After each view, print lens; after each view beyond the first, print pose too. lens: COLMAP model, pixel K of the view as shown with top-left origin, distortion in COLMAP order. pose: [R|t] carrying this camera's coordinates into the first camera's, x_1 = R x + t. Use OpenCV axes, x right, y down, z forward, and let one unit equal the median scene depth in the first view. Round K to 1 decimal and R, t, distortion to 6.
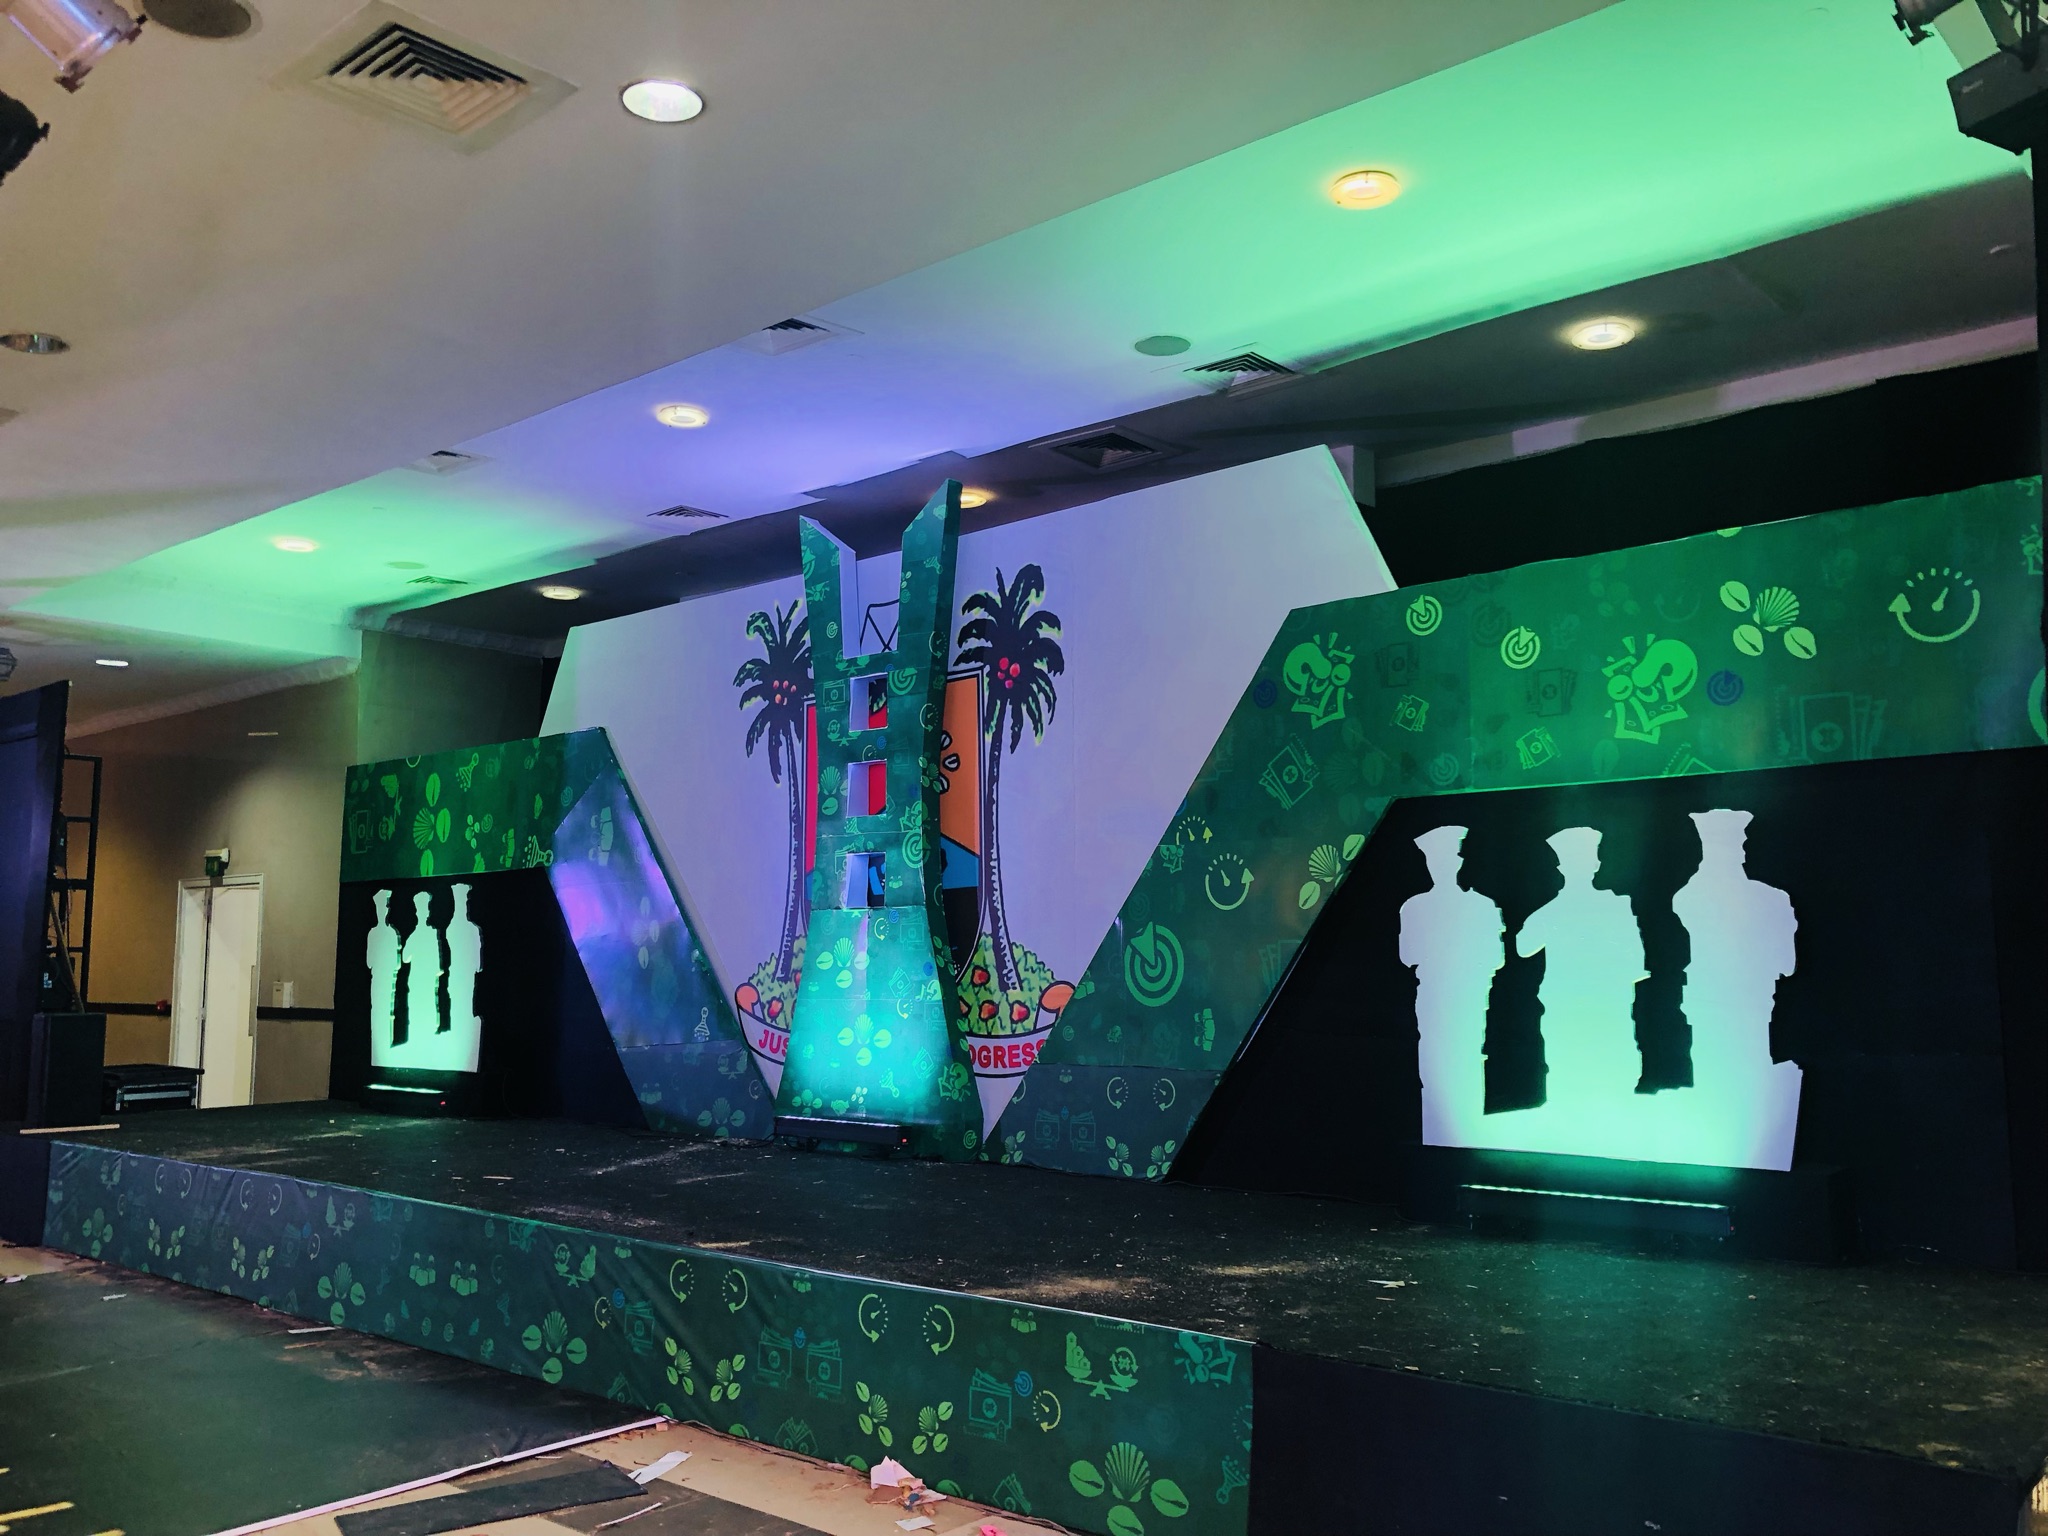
lens RADIAL K [[1673.0, 0, 1056.7], [0, 1673.0, 764.7], [0, 0, 1]] dist [0.094660, -0.194788]
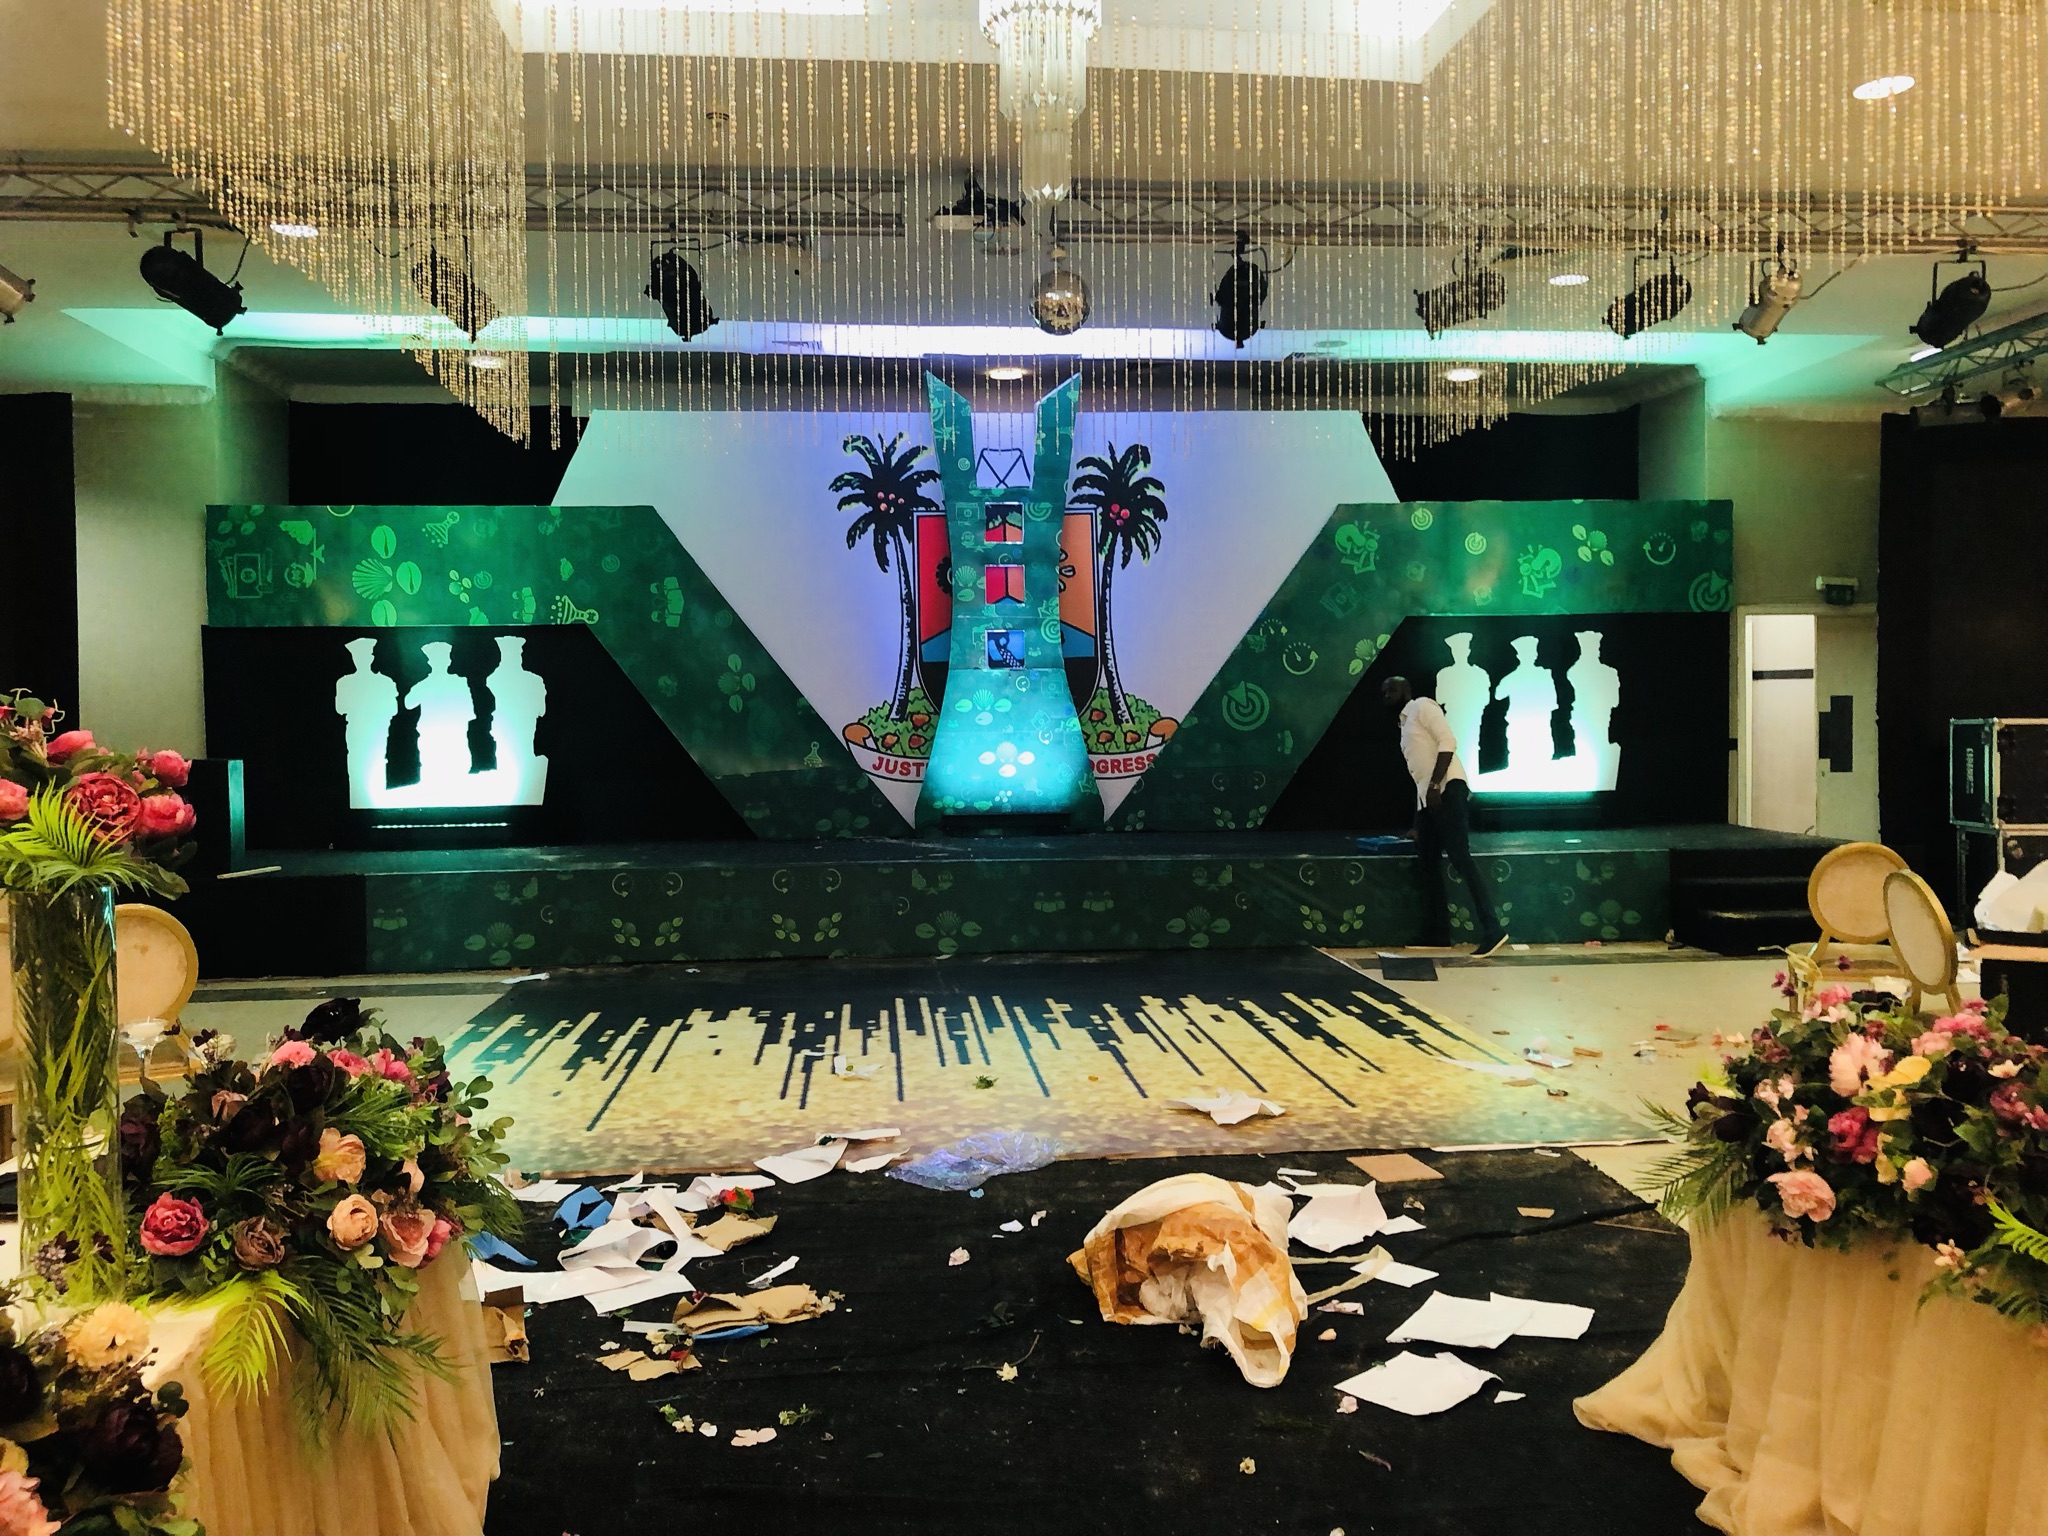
lens RADIAL K [[1633.0, 0, 1036.8], [0, 1633.0, 766.2], [0, 0, 1]] dist [0.132063, -0.377603]
pose [[0.690870, -0.026652, 0.722488, -1.186167], [-0.076624, 0.990993, 0.109827, 0.013417], [-0.718907, -0.131236, 0.682605, 0.016341]]
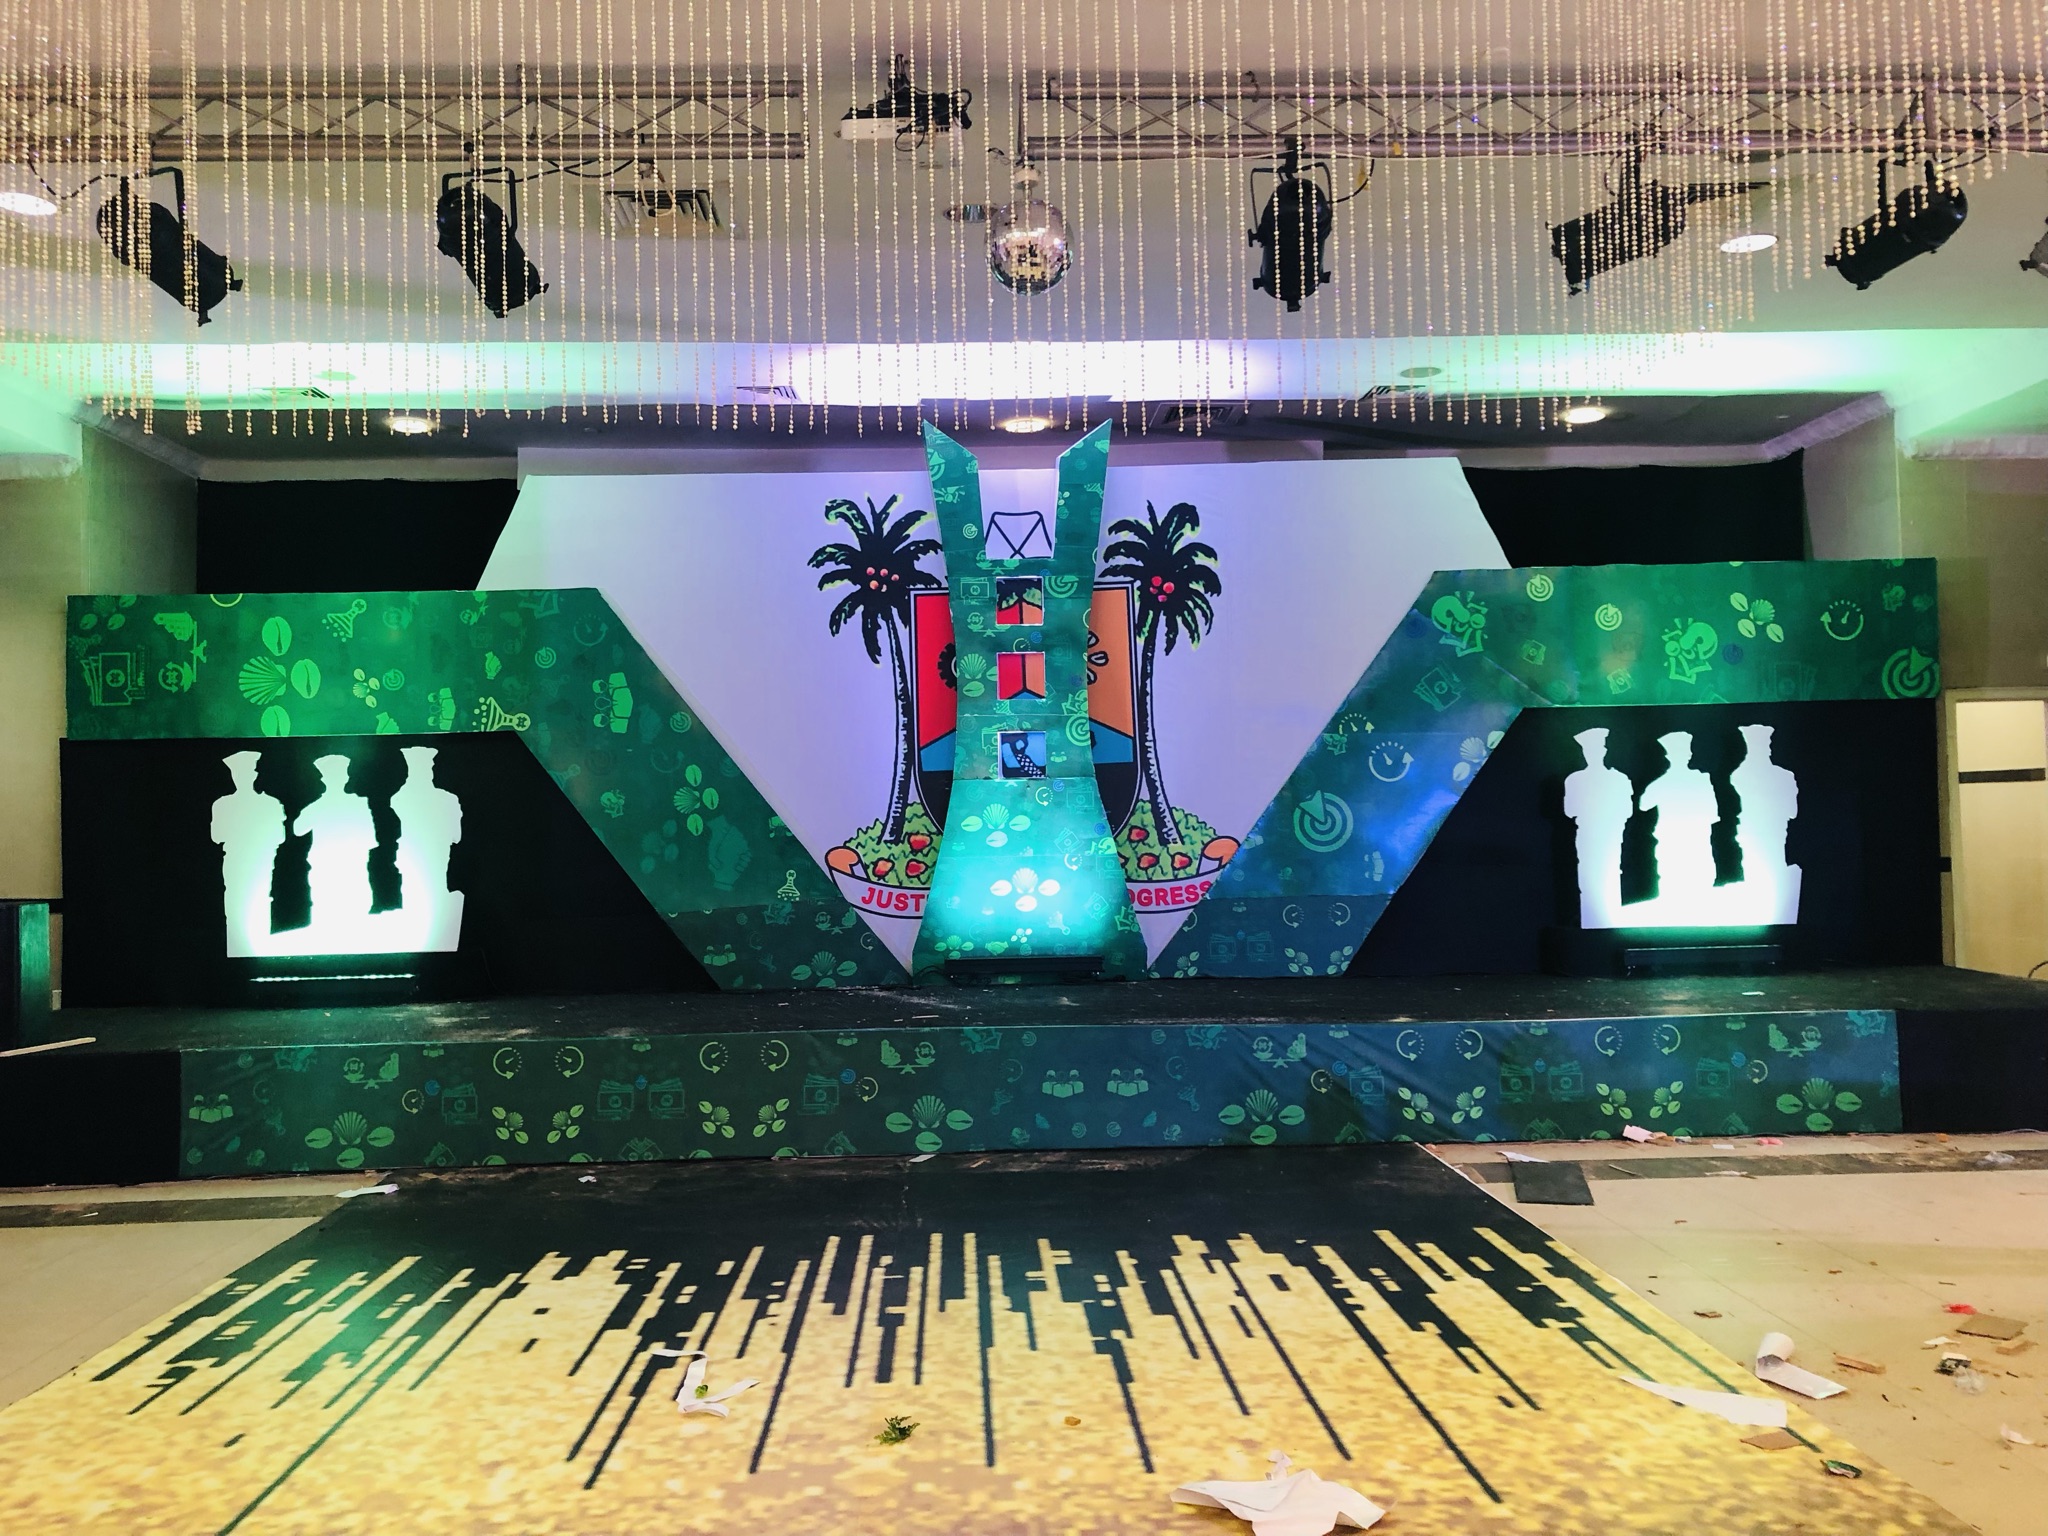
lens RADIAL K [[1643.8, 0, 1015.9], [0, 1643.8, 784.5], [0, 0, 1]] dist [0.092630, -0.213836]
pose [[0.735654, 0.007887, 0.677312, -0.955188], [-0.062160, 0.996499, 0.055910, 0.028007], [-0.674500, -0.083232, 0.733568, 0.175408]]
